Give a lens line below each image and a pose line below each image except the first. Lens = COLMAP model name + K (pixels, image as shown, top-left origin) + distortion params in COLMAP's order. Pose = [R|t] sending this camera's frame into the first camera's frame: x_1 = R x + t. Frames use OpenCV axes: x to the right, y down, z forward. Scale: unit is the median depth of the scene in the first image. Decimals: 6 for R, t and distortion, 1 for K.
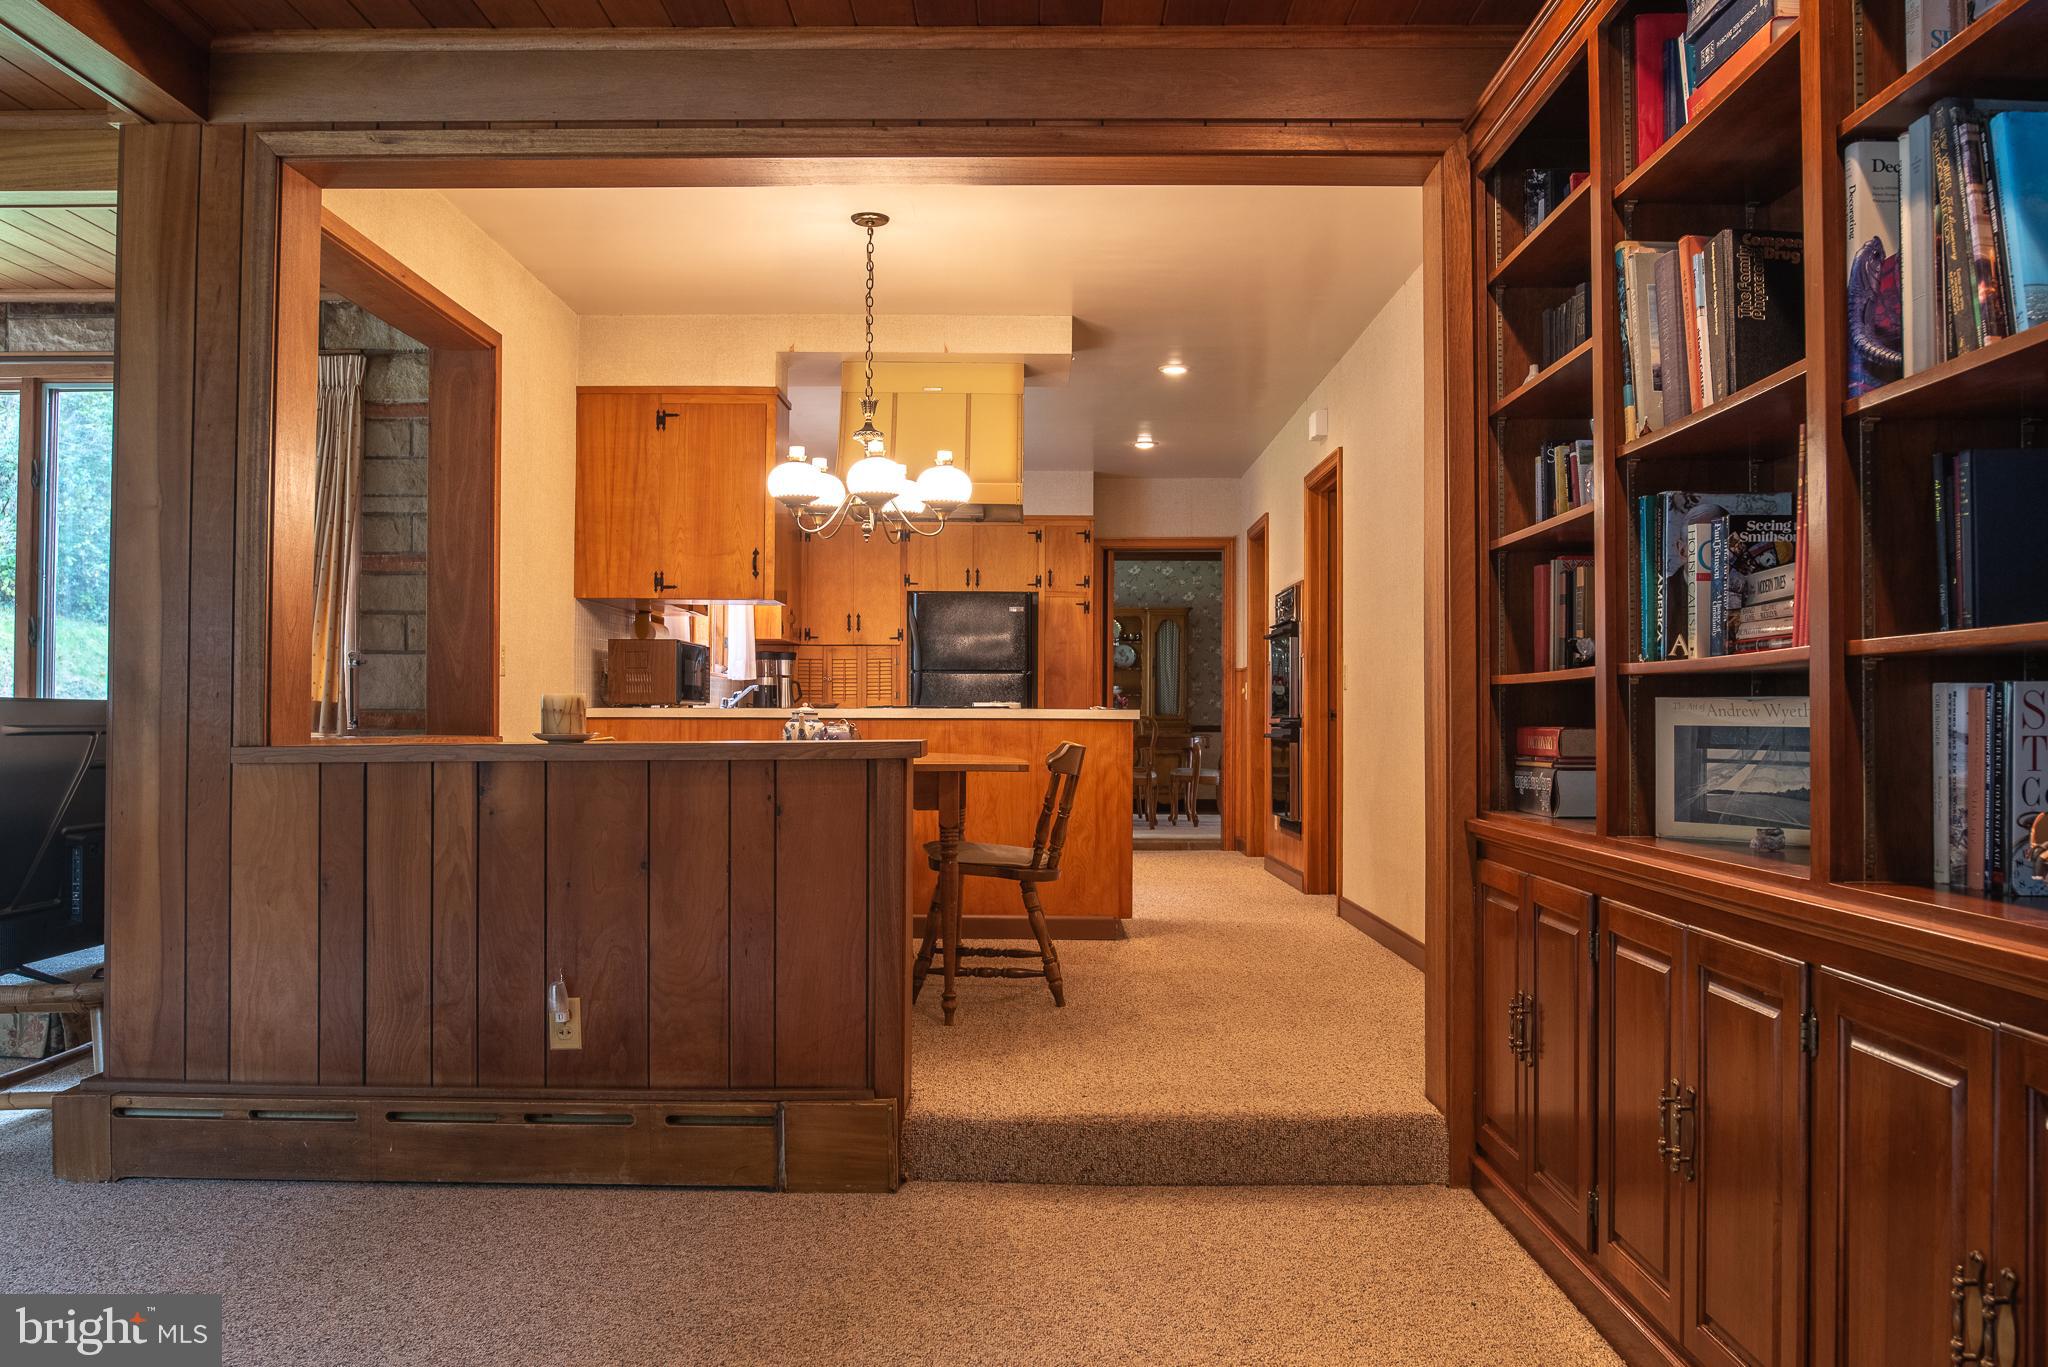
lens RADIAL K [[1650.5, 0, 1031.0], [0, 1650.5, 690.4], [0, 0, 1]] dist [-0.040870, -0.005528]
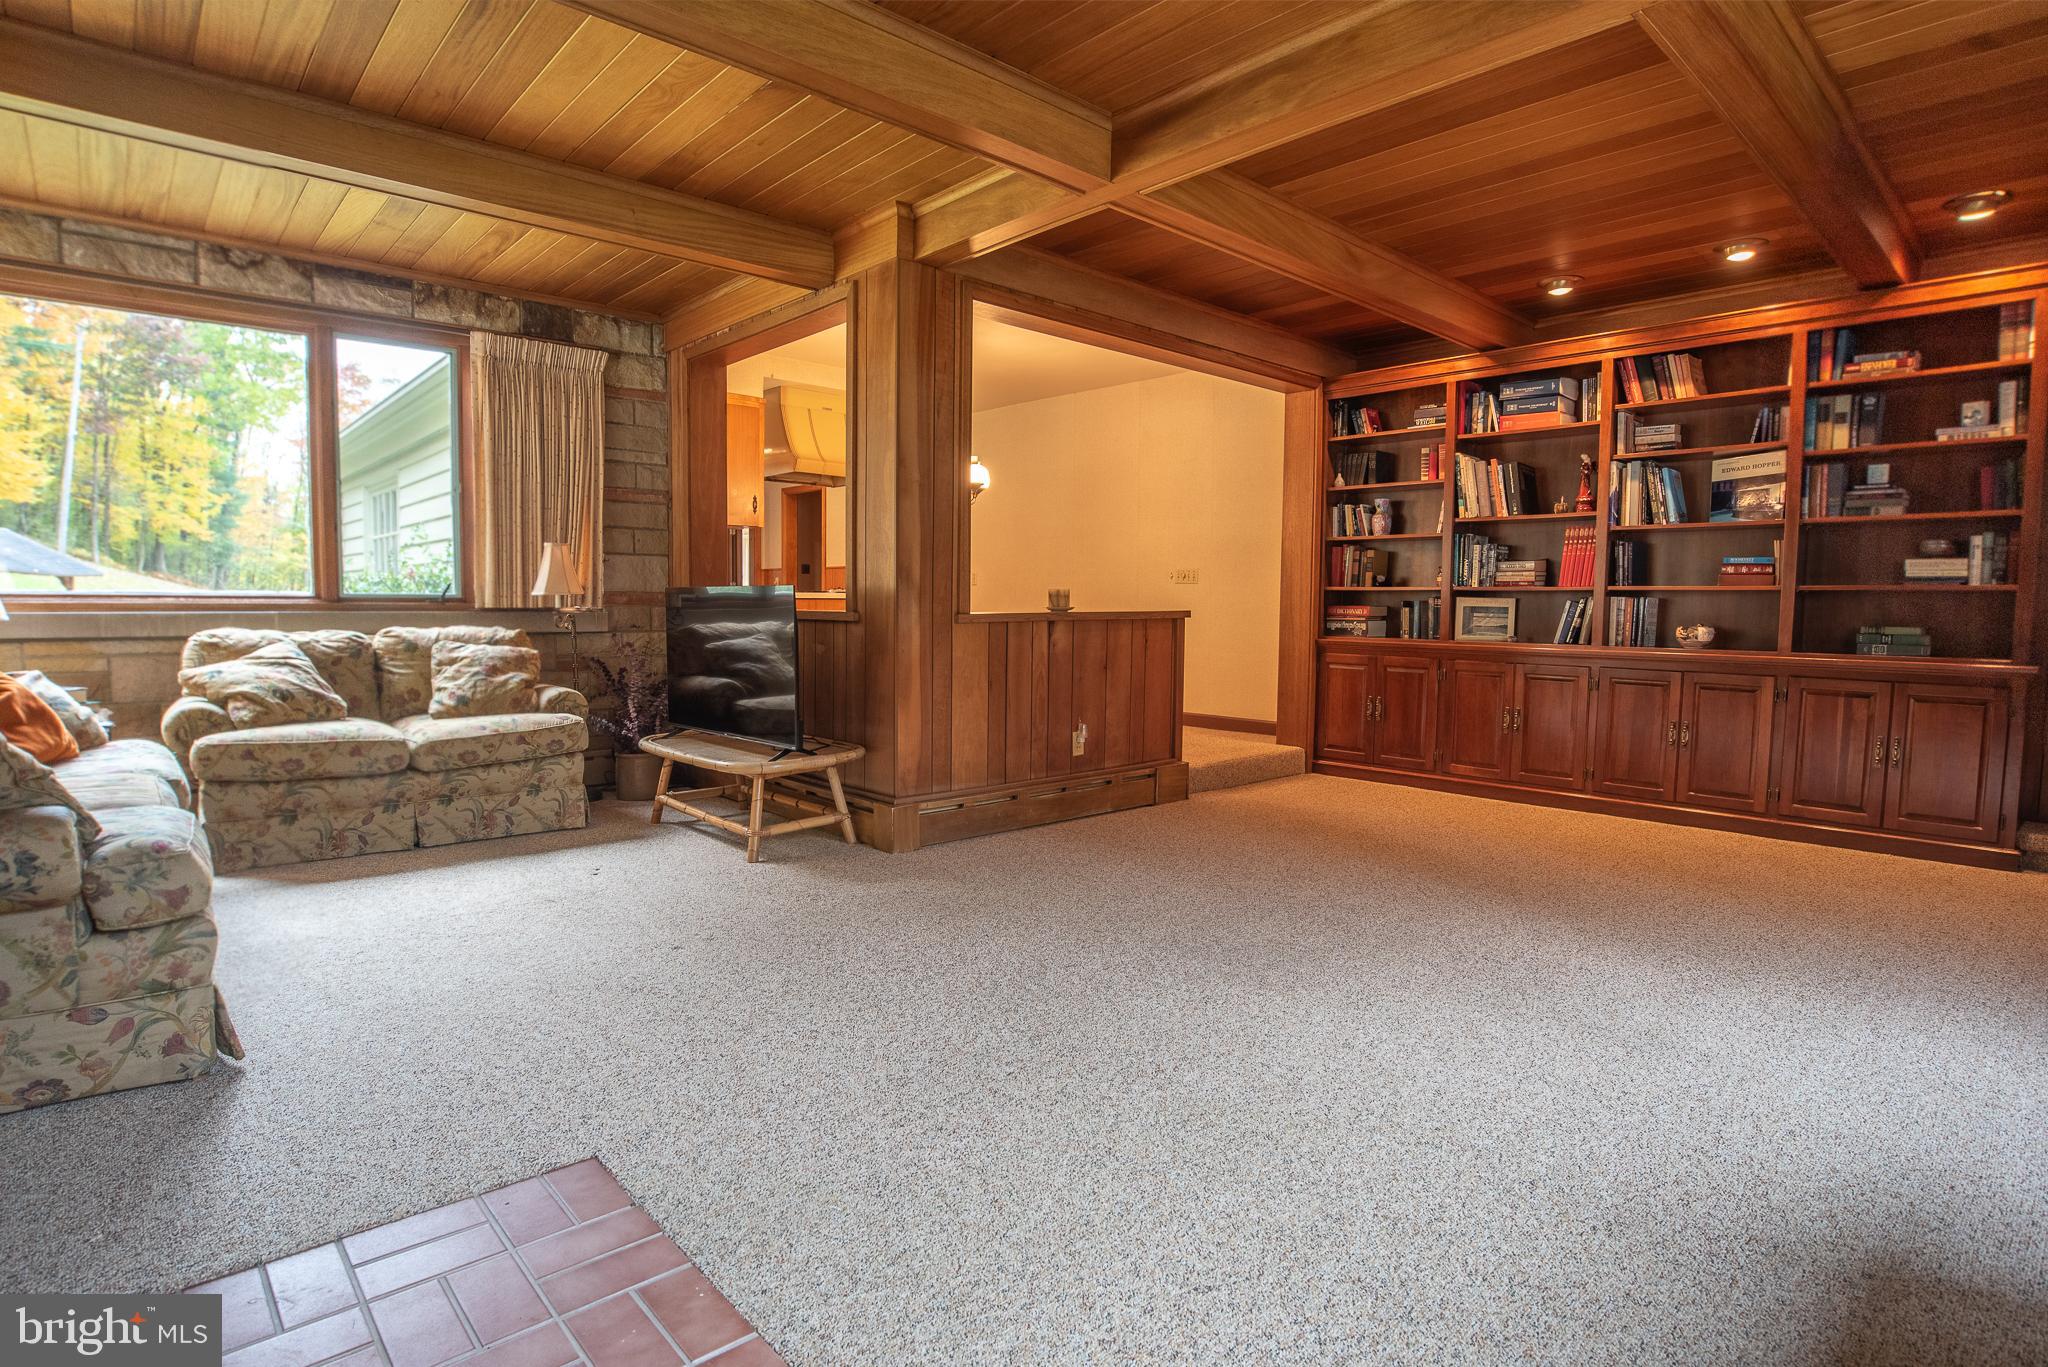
lens RADIAL K [[1052.3, 0, 1028.1], [0, 1052.3, 682.5], [0, 0, 1]] dist [-0.070223, 0.021458]
pose [[0.732941, -0.047570, 0.678627, -0.848424], [-0.019000, 0.995732, 0.090319, 0.001491], [-0.680027, -0.079092, 0.728909, 0.036561]]
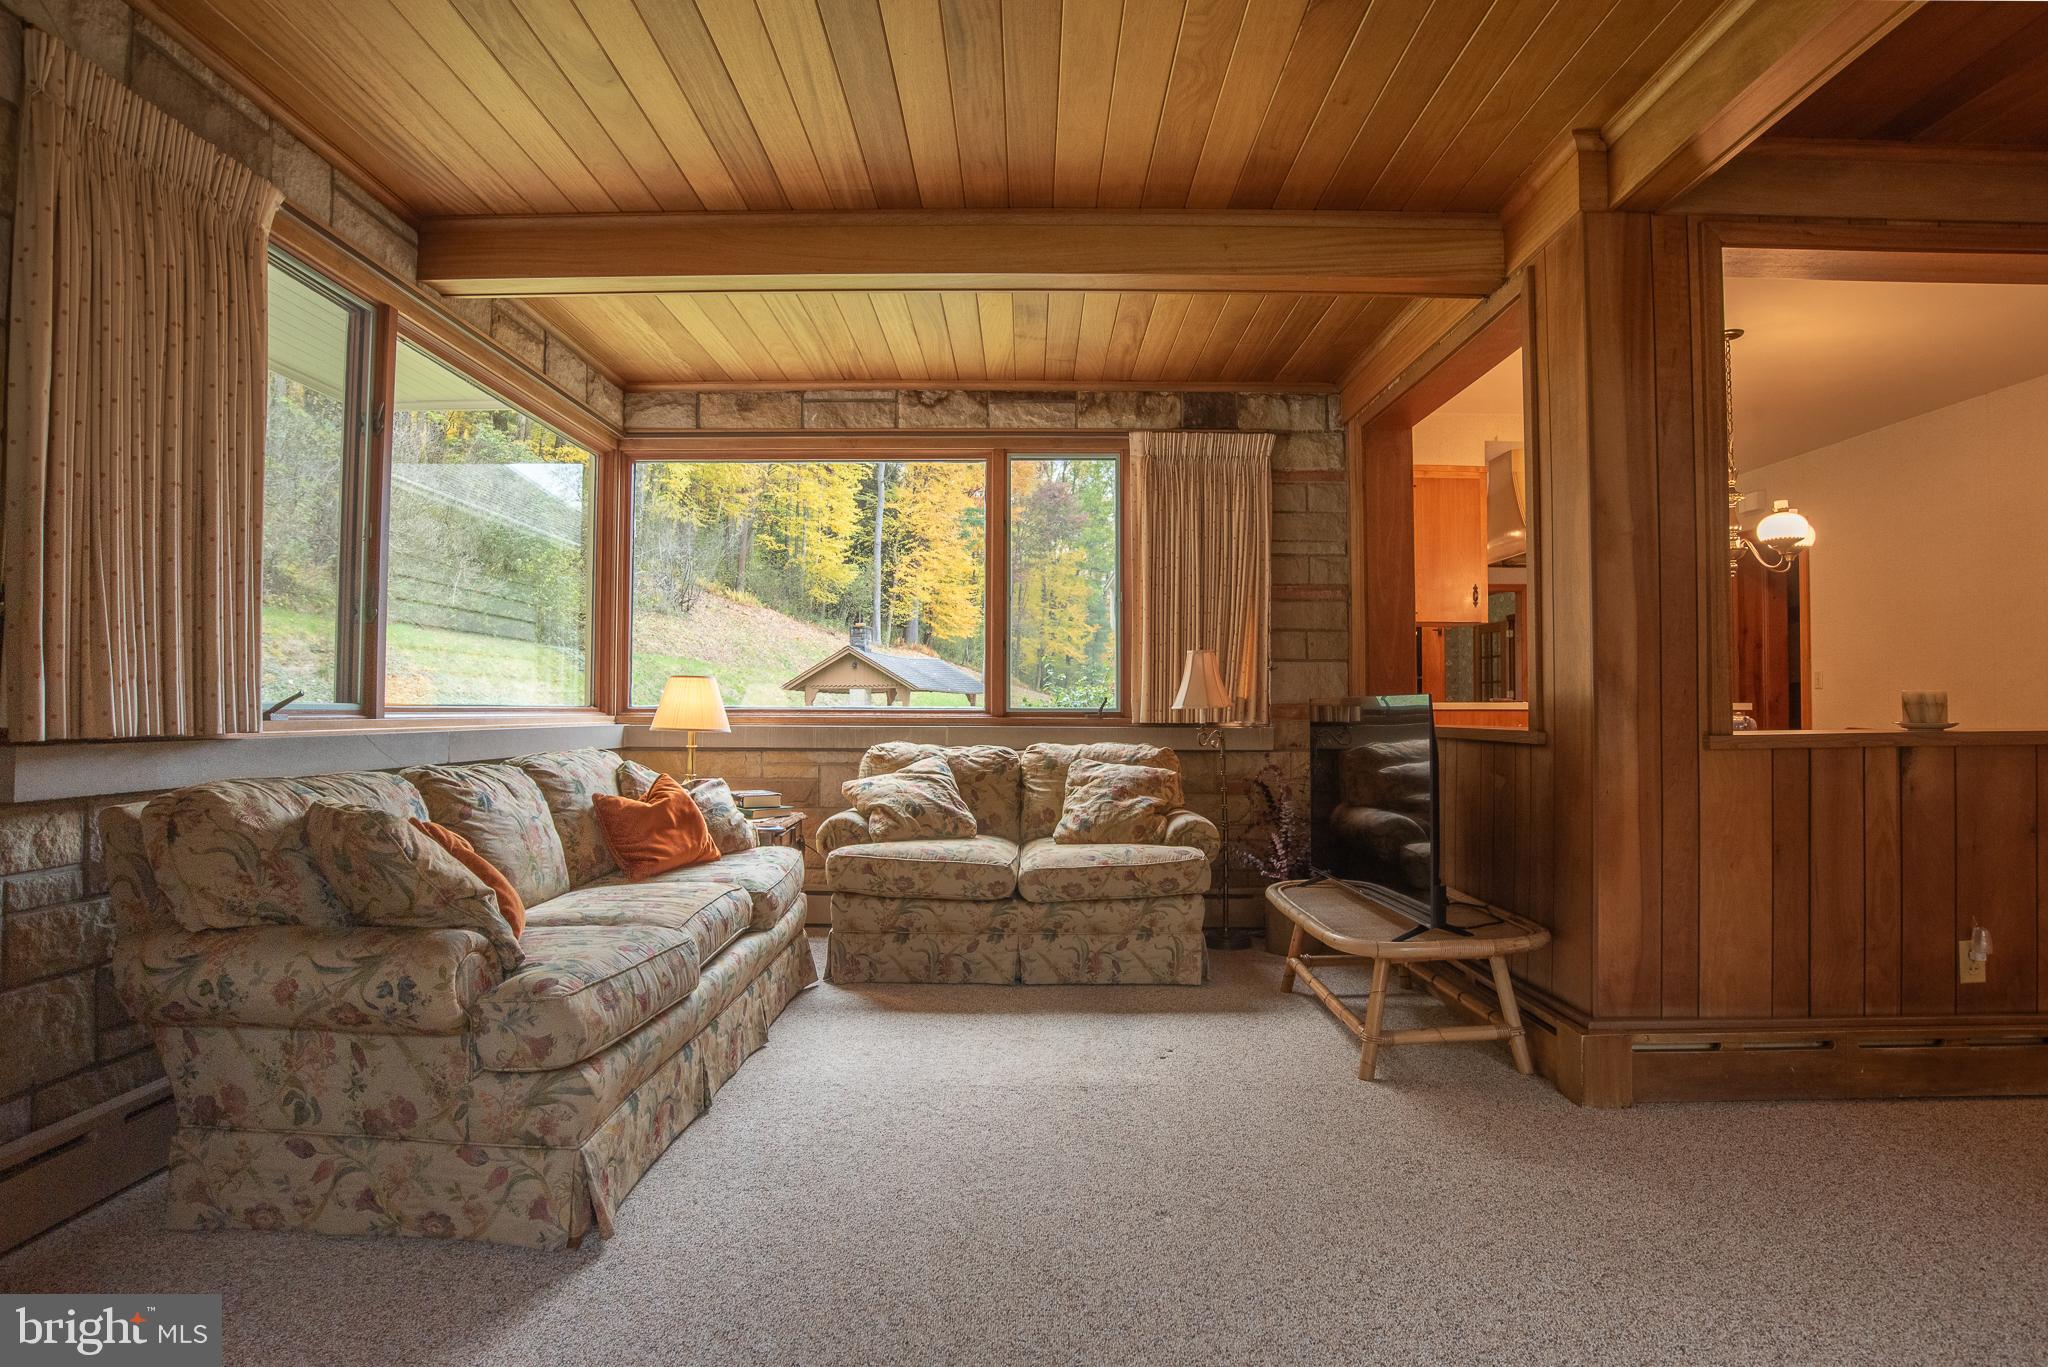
lens RADIAL K [[1067.0, 0, 1020.6], [0, 1067.0, 685.9], [0, 0, 1]] dist [-0.074105, 0.027848]
pose [[0.999997, -0.000947, 0.002298, -0.668247], [0.000959, 0.999987, -0.005081, 0.001438], [-0.002293, 0.005083, 0.999984, 0.167023]]
